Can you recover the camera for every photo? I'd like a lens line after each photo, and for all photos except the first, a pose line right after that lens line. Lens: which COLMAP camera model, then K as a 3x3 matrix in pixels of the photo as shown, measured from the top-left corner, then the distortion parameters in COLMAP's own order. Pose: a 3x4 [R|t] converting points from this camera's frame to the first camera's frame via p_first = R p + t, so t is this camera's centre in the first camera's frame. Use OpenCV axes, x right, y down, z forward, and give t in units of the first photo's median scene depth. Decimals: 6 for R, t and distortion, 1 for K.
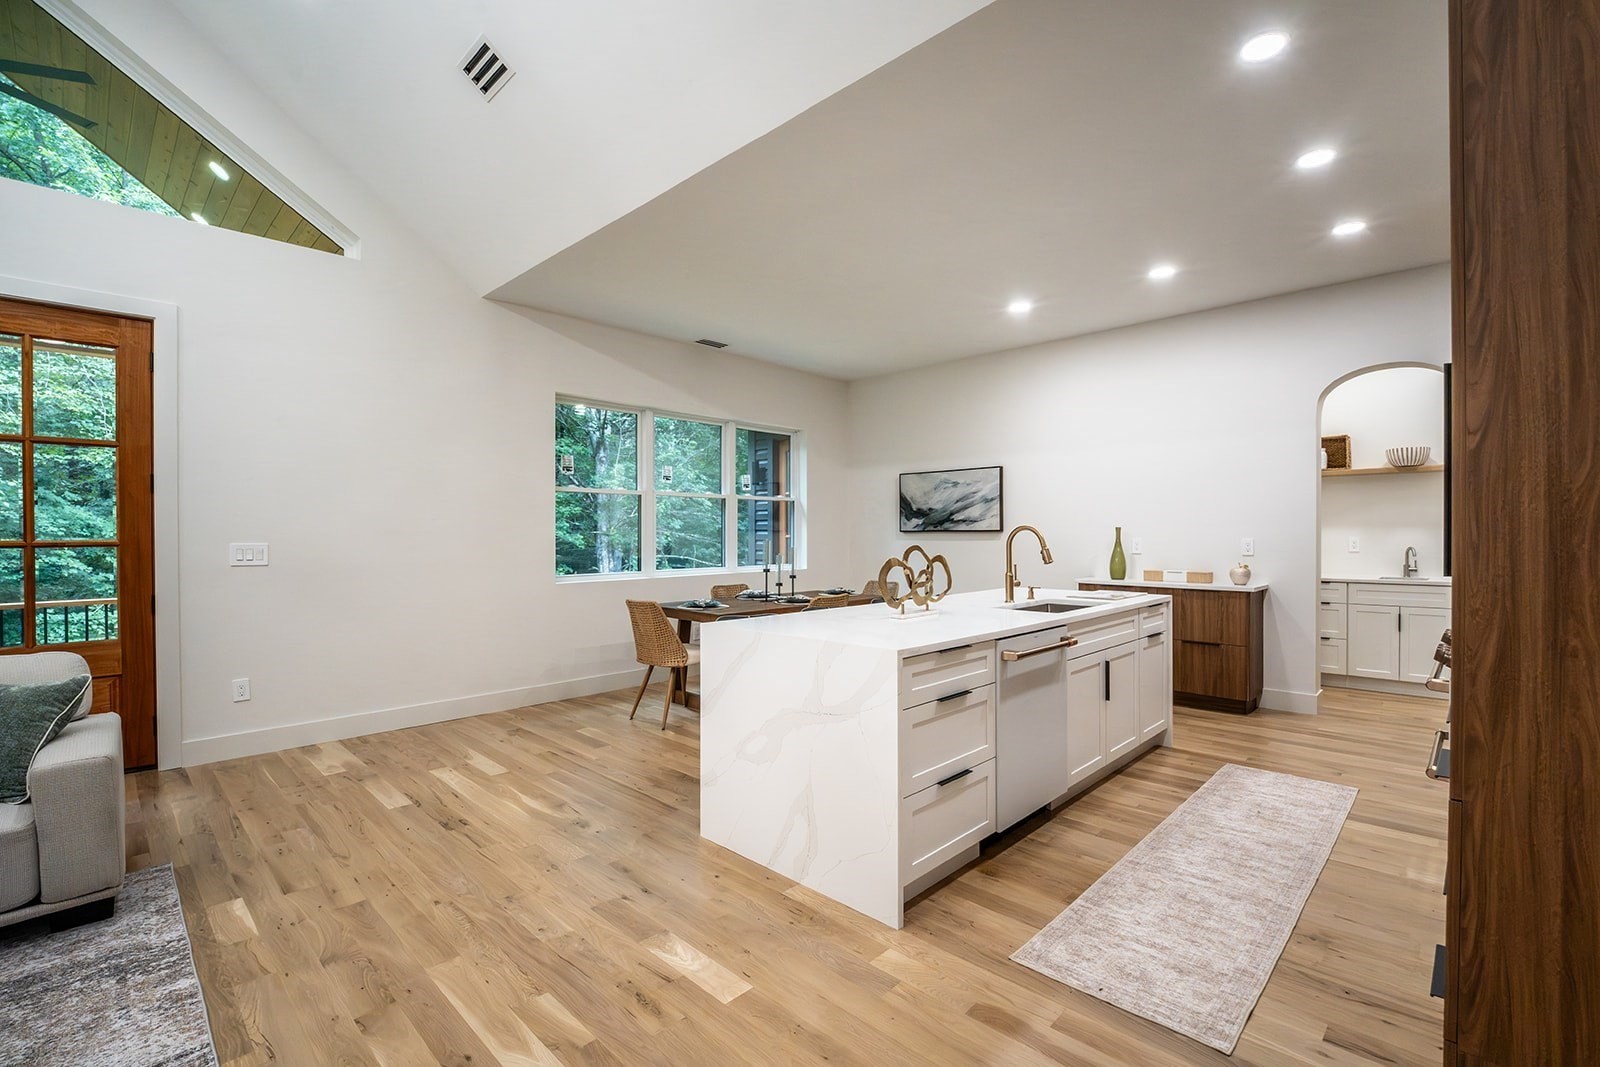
lens RADIAL K [[674.5, 0, 800.0], [0, 674.5, 533.5], [0, 0, 1]] dist [-0.010766, -0.000337]
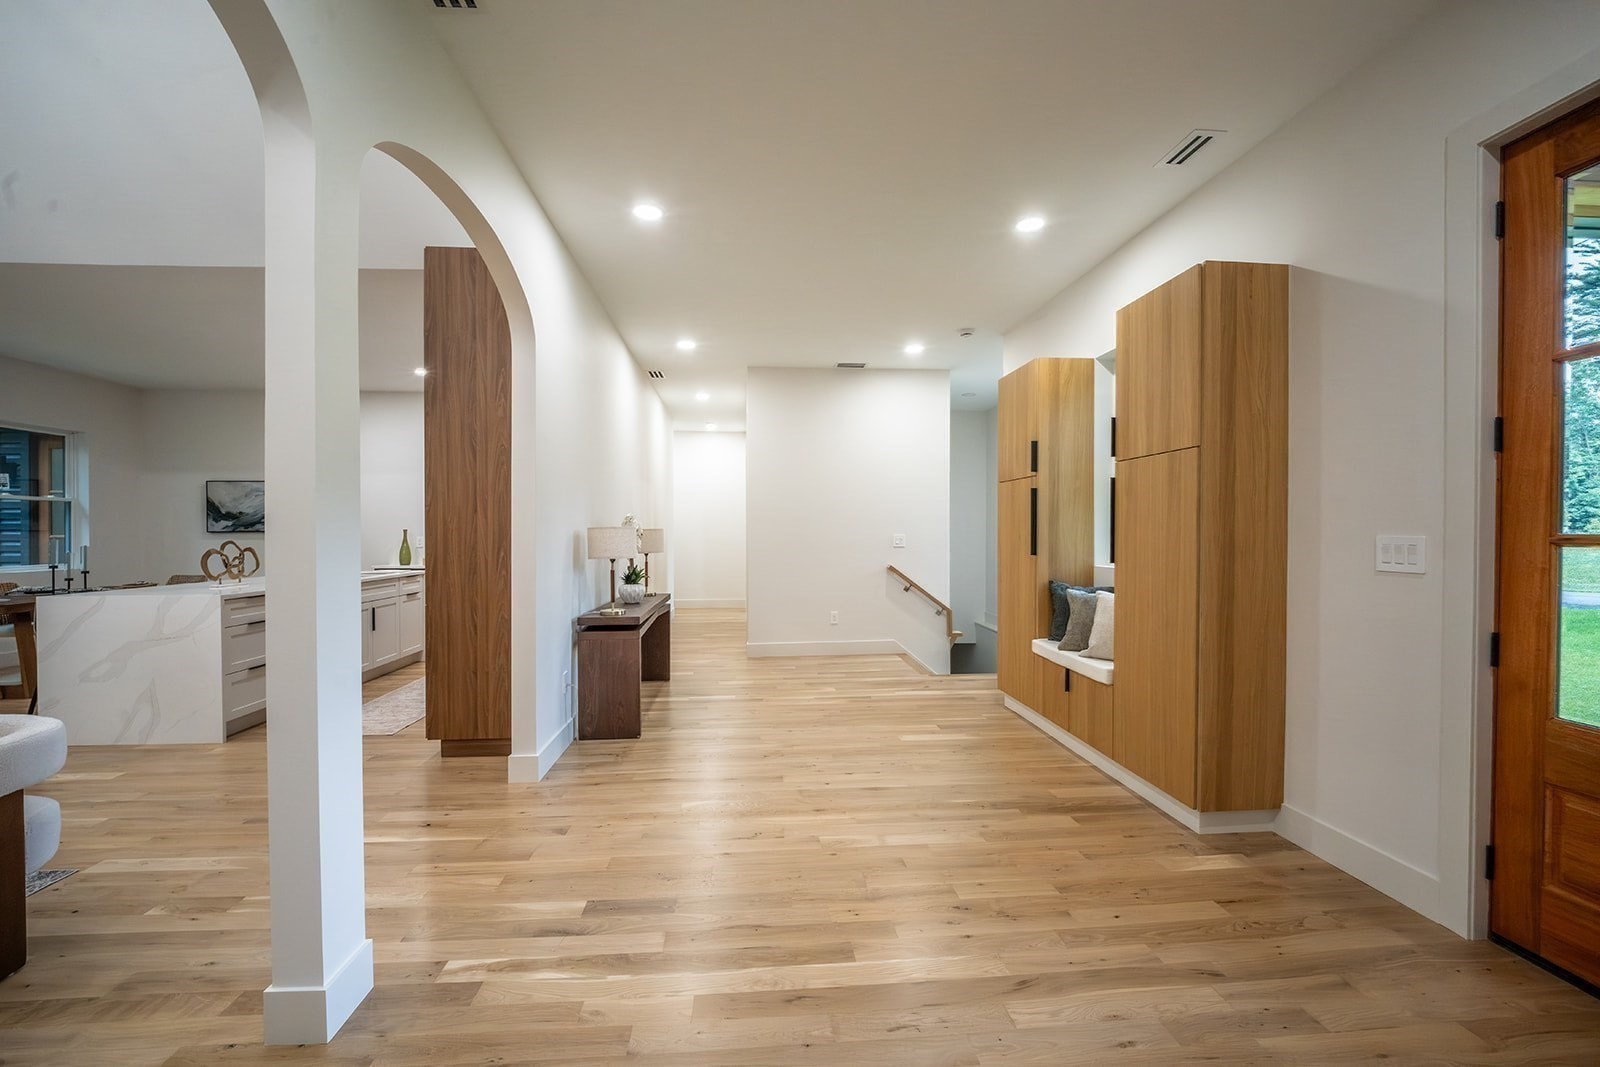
lens RADIAL K [[674.5, 0, 800.0], [0, 674.5, 533.5], [0, 0, 1]] dist [-0.010766, -0.000337]
pose [[0.629679, -0.000734, 0.776855, -0.123924], [0.002085, 0.999998, -0.000745, 0.003298], [-0.776852, 0.002089, 0.629679, -0.615544]]
